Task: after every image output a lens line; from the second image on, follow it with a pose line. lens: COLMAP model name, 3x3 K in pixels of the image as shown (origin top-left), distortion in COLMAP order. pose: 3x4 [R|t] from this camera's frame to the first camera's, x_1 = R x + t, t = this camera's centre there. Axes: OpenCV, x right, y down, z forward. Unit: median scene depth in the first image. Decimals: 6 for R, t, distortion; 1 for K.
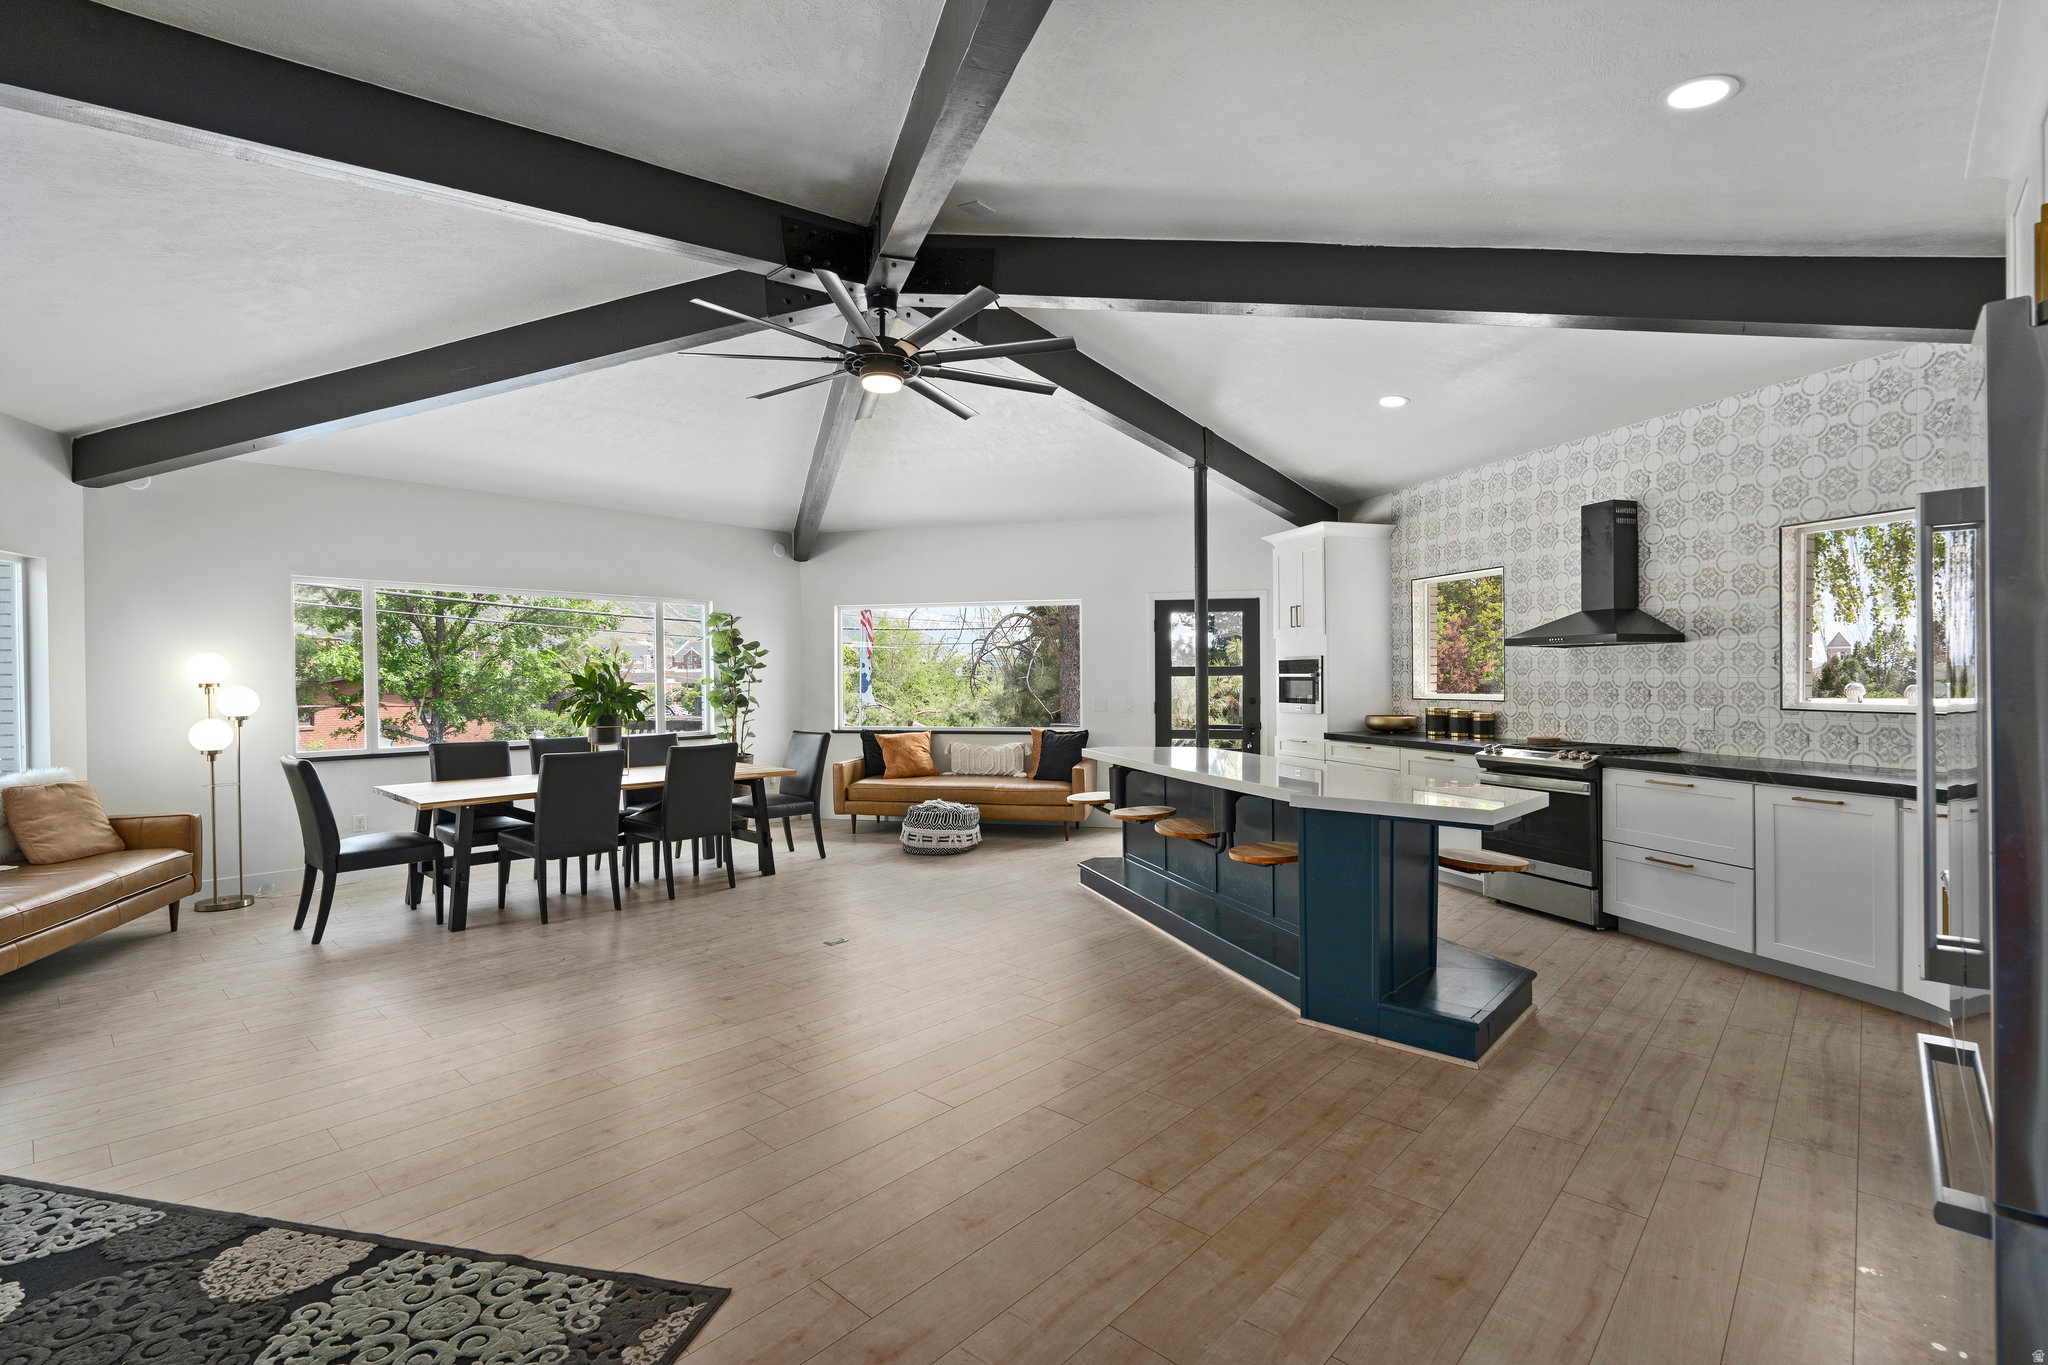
lens RADIAL K [[917.2, 0, 1024.0], [0, 917.2, 682.5], [0, 0, 1]] dist [-0.001142, 0.000208]
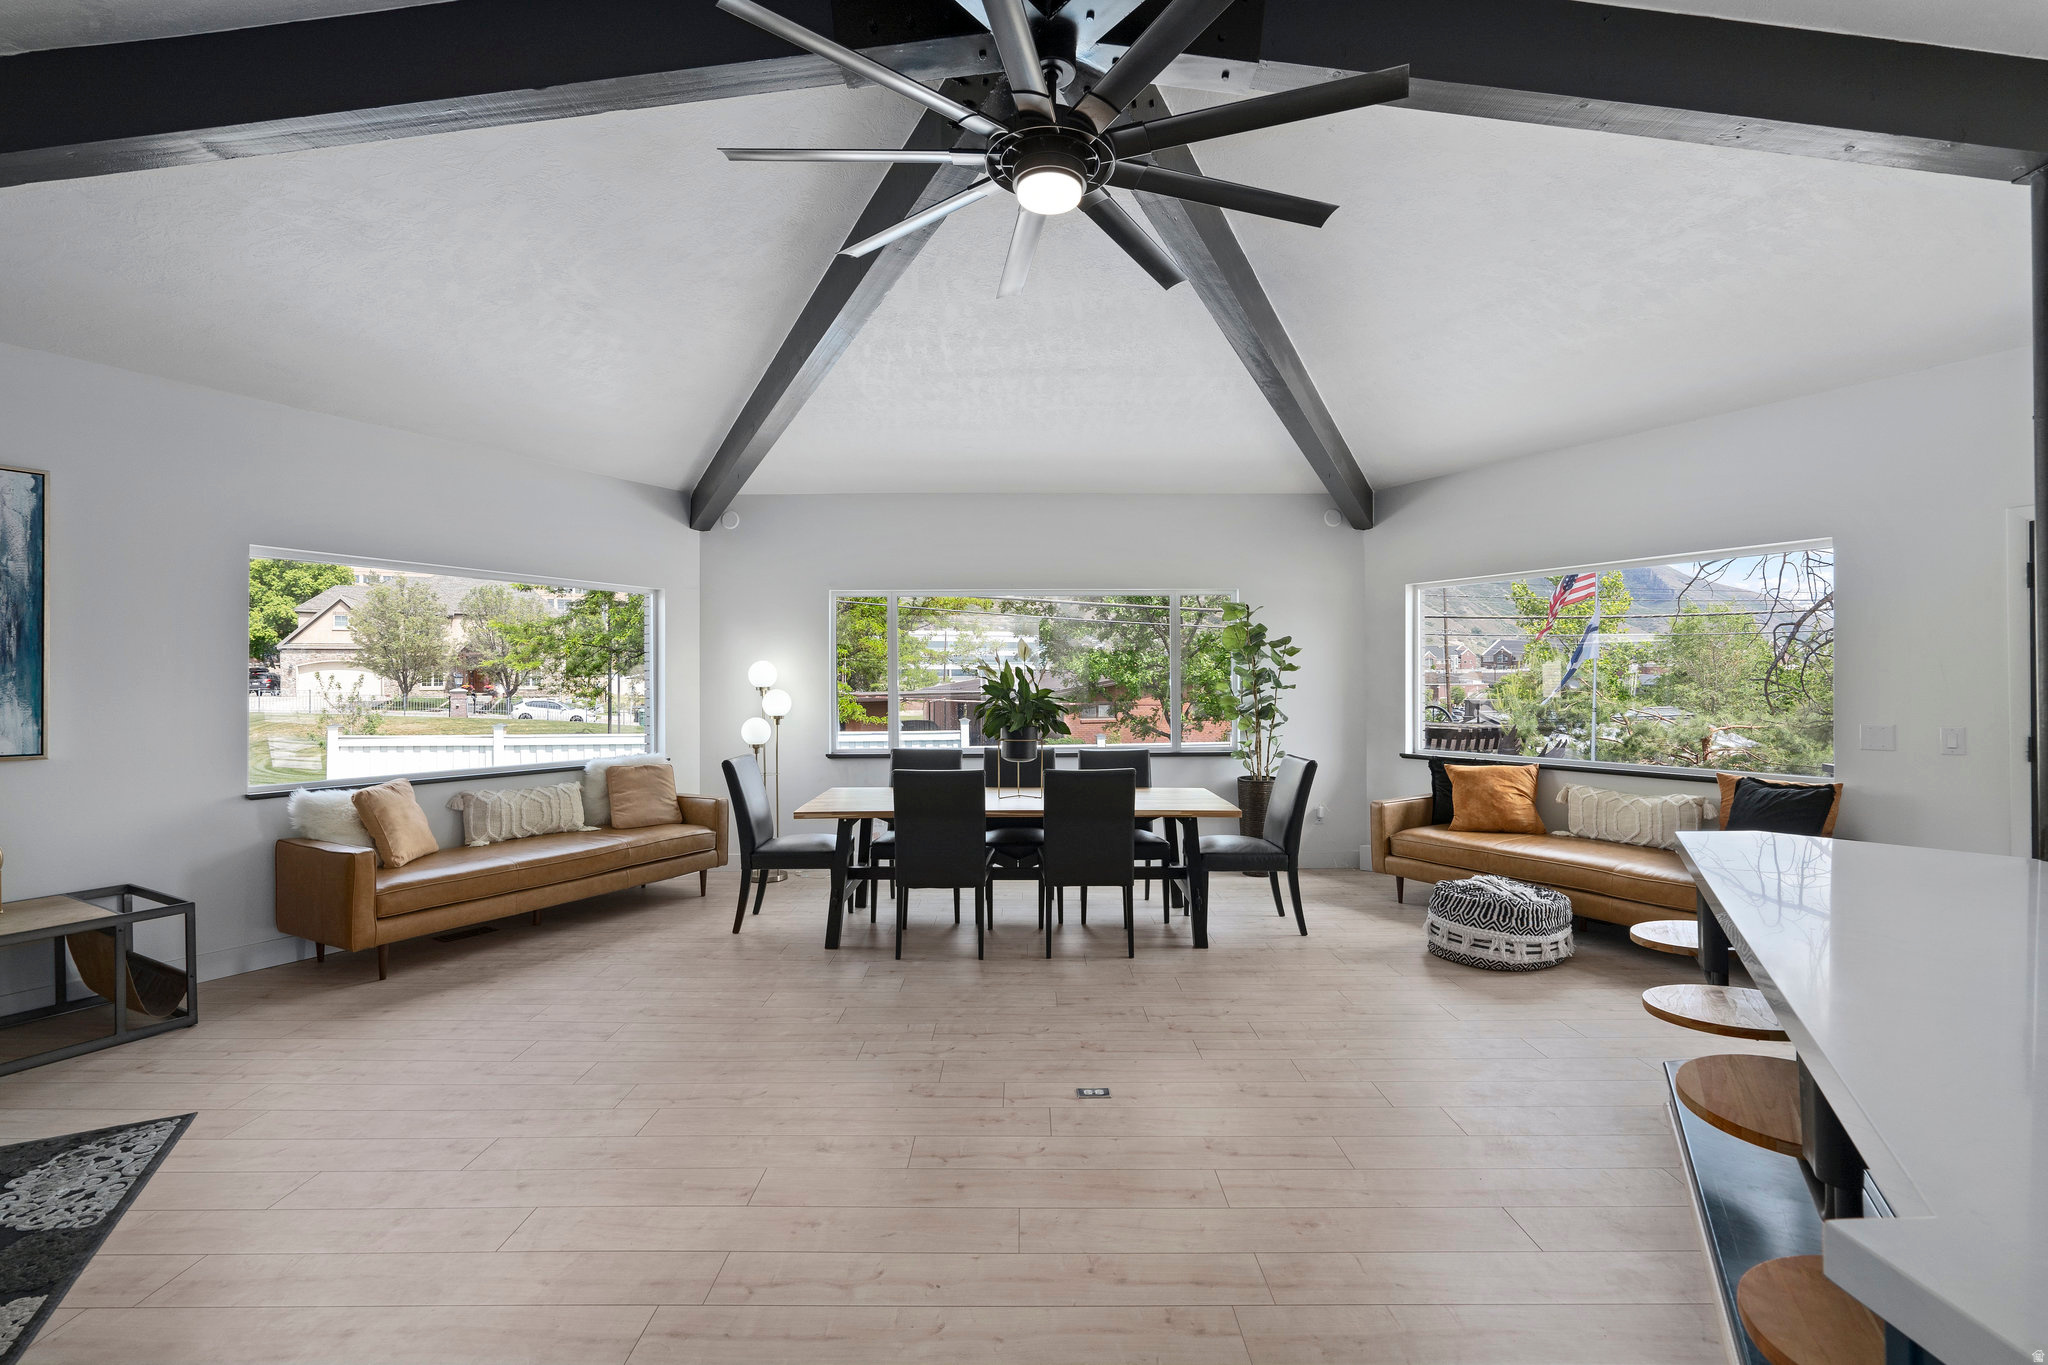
lens RADIAL K [[925.9, 0, 1028.8], [0, 925.9, 681.8], [0, 0, 1]] dist [-0.002527, 0.000344]
pose [[0.680765, 0.004053, -0.732490, 0.143981], [-0.004928, 0.999987, 0.000952, -0.005586], [0.732485, 0.002962, 0.680777, 0.304322]]
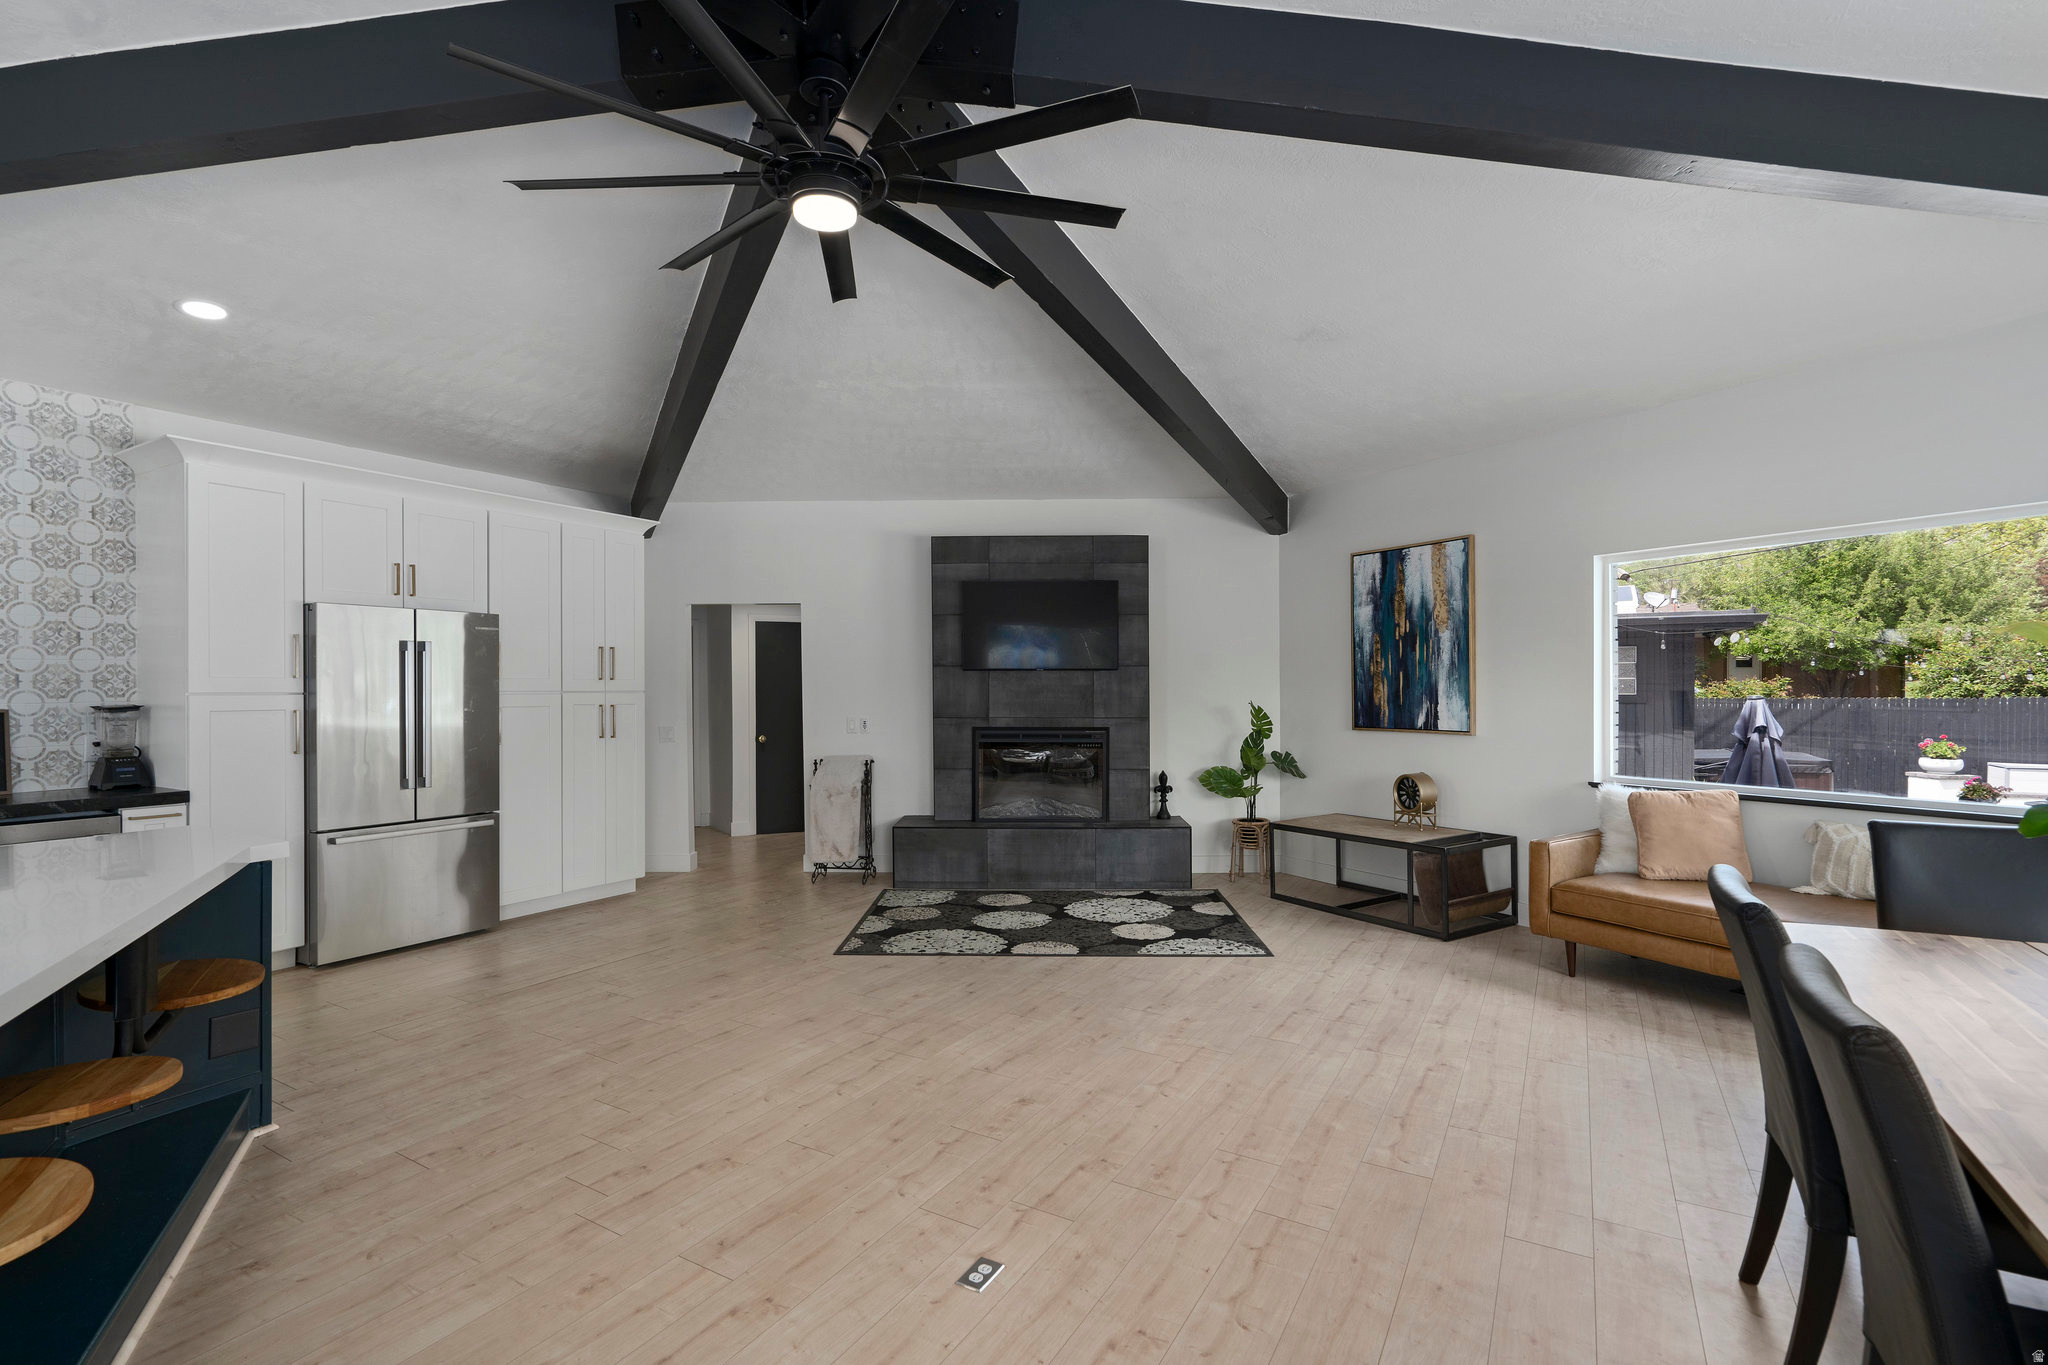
lens RADIAL K [[932.5, 0, 1024.2], [0, 932.5, 690.3], [0, 0, 1]] dist [-0.000574, 0.000516]
pose [[-0.978489, 0.013043, -0.205888, -0.080403], [0.011811, 0.999904, 0.007208, -0.005182], [0.205962, 0.004621, -0.978549, 0.858984]]
